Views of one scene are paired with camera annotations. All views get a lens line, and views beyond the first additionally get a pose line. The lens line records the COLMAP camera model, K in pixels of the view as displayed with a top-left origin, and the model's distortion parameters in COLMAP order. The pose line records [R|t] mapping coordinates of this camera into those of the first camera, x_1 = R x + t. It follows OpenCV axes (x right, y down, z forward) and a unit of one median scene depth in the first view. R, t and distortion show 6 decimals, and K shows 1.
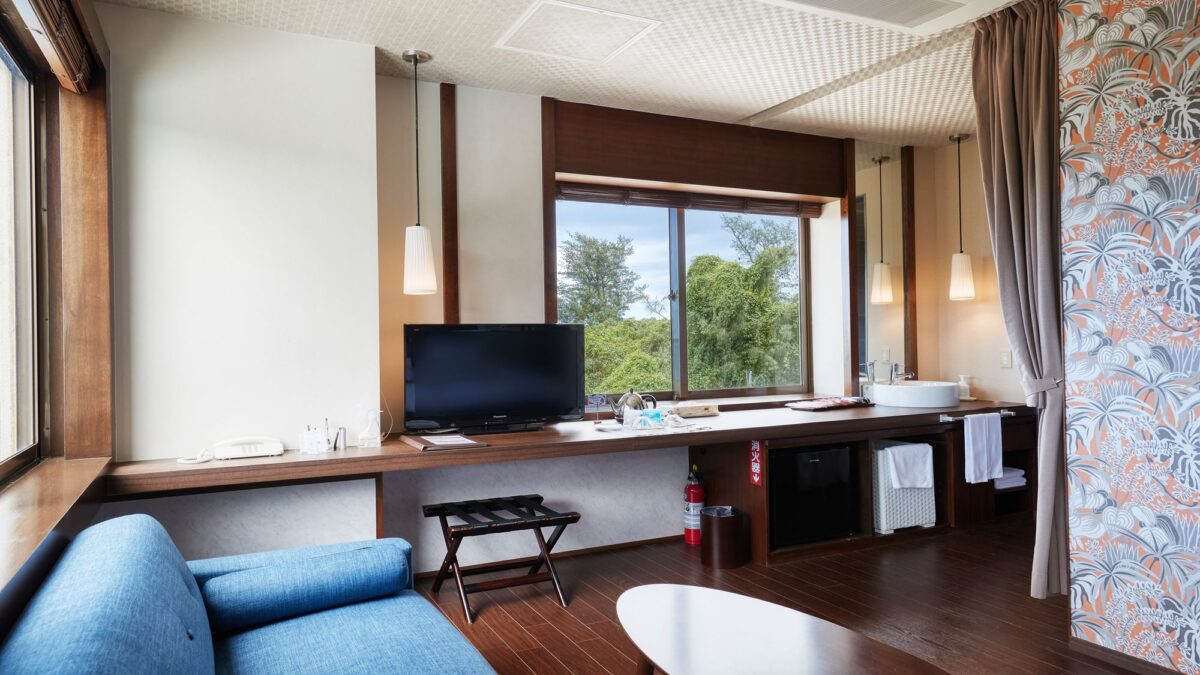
lens RADIAL K [[762.4, 0, 600.0], [0, 762.4, 337.5], [0, 0, 1]] dist [-0.005044, -0.000825]
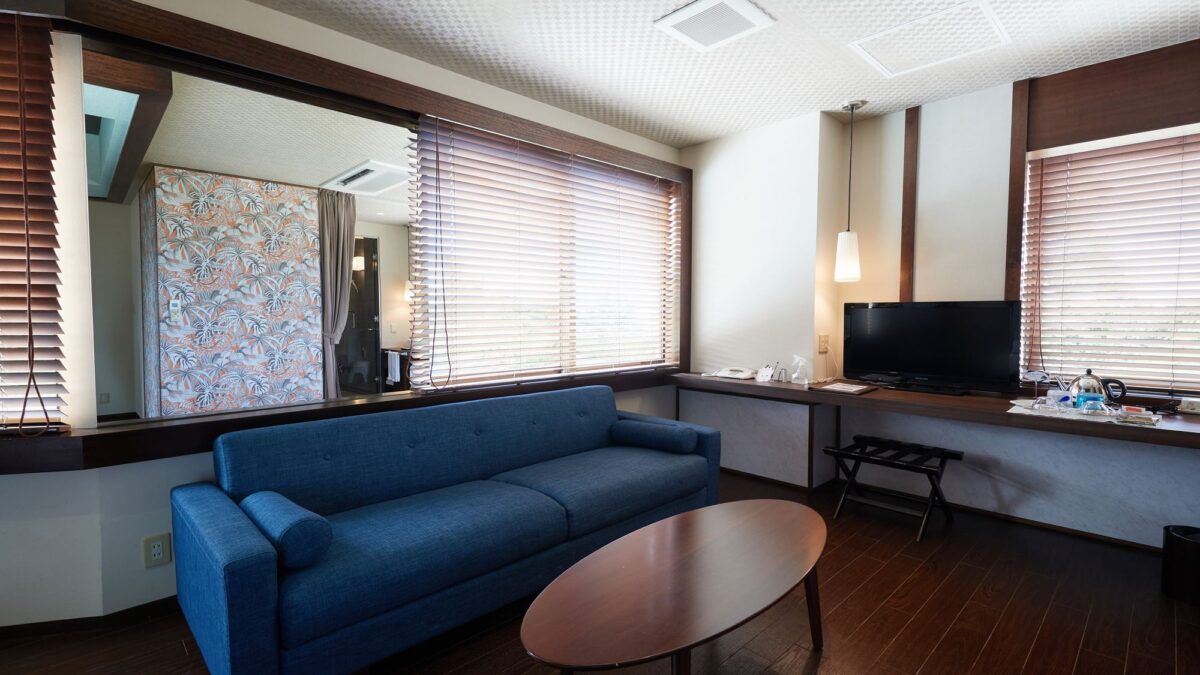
lens RADIAL K [[546.7, 0, 600.0], [0, 546.7, 337.5], [0, 0, 1]] dist [0.026033, 0.000054]
pose [[0.298209, 0.059589, -0.952639, 0.583268], [-0.005546, 0.998141, 0.060699, -0.012863], [0.954484, -0.012818, 0.297985, 0.265365]]
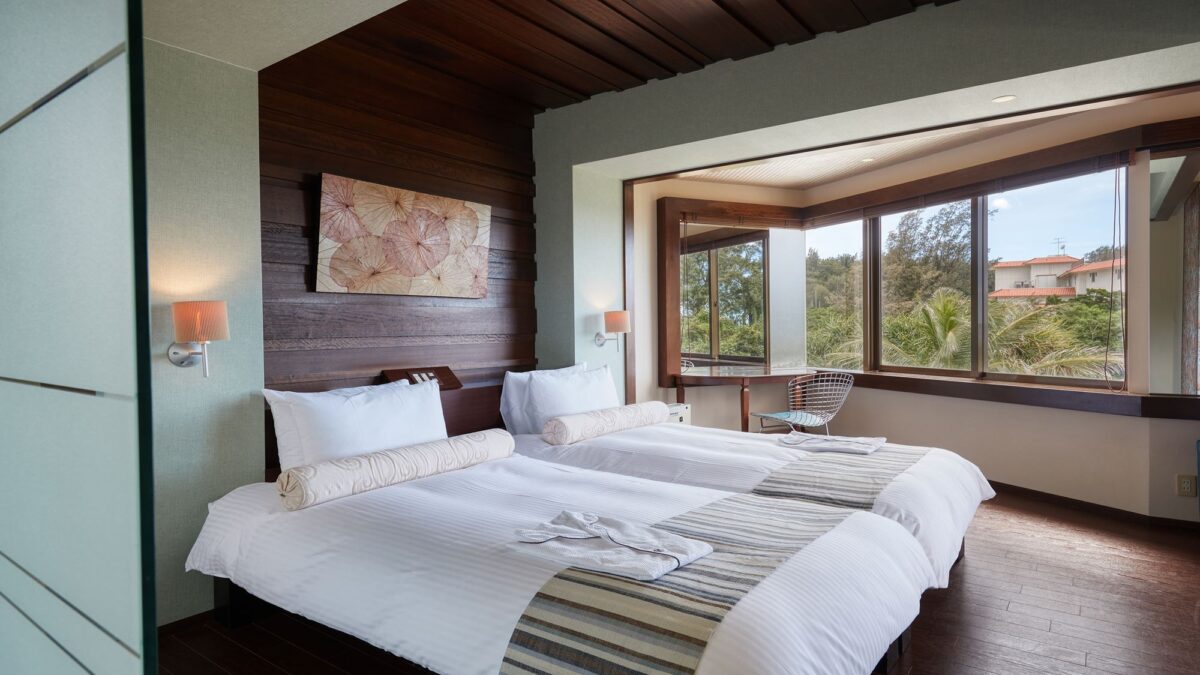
lens RADIAL K [[673.2, 0, 600.0], [0, 673.2, 337.5], [0, 0, 1]] dist [-0.002254, -0.000790]
pose [[-0.891880, 0.035772, -0.450856, 1.192521], [0.028248, 0.999327, 0.023408, -0.027007], [0.451390, 0.008142, -0.892290, 0.522608]]
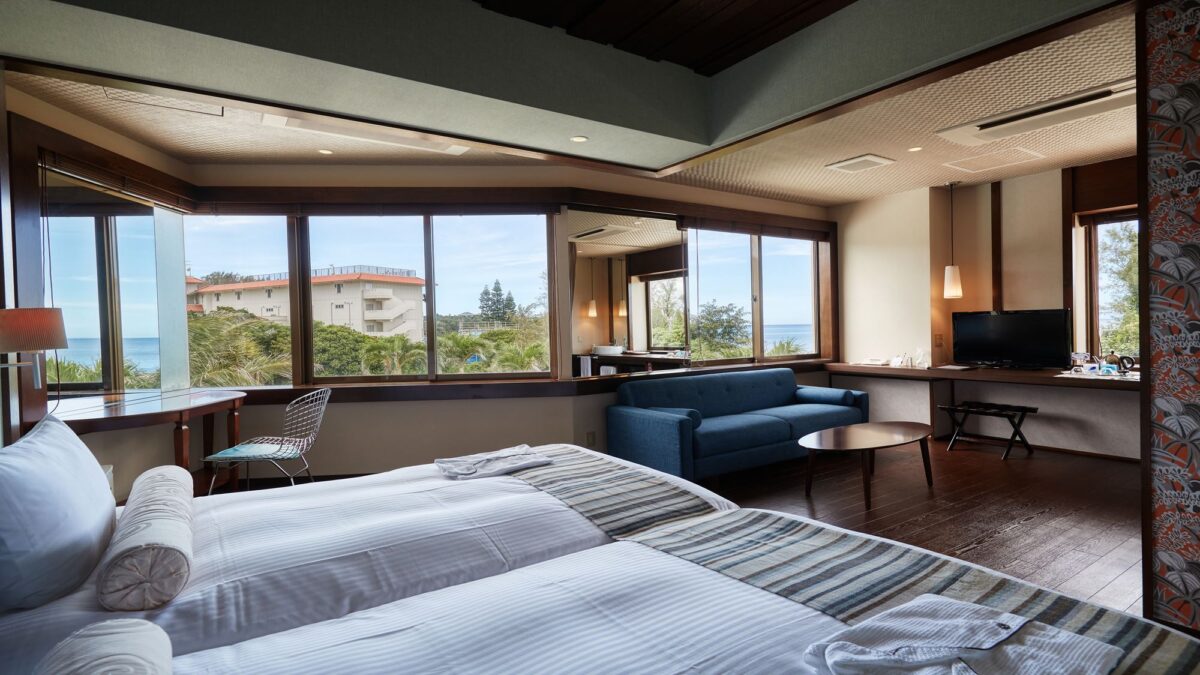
lens RADIAL K [[578.6, 0, 600.0], [0, 578.6, 337.5], [0, 0, 1]] dist [0.005834, 0.000277]
pose [[0.133574, 0.035517, -0.990402, 1.212024], [0.019606, 0.999067, 0.038472, -0.028603], [0.990845, -0.024556, 0.132753, -0.183446]]
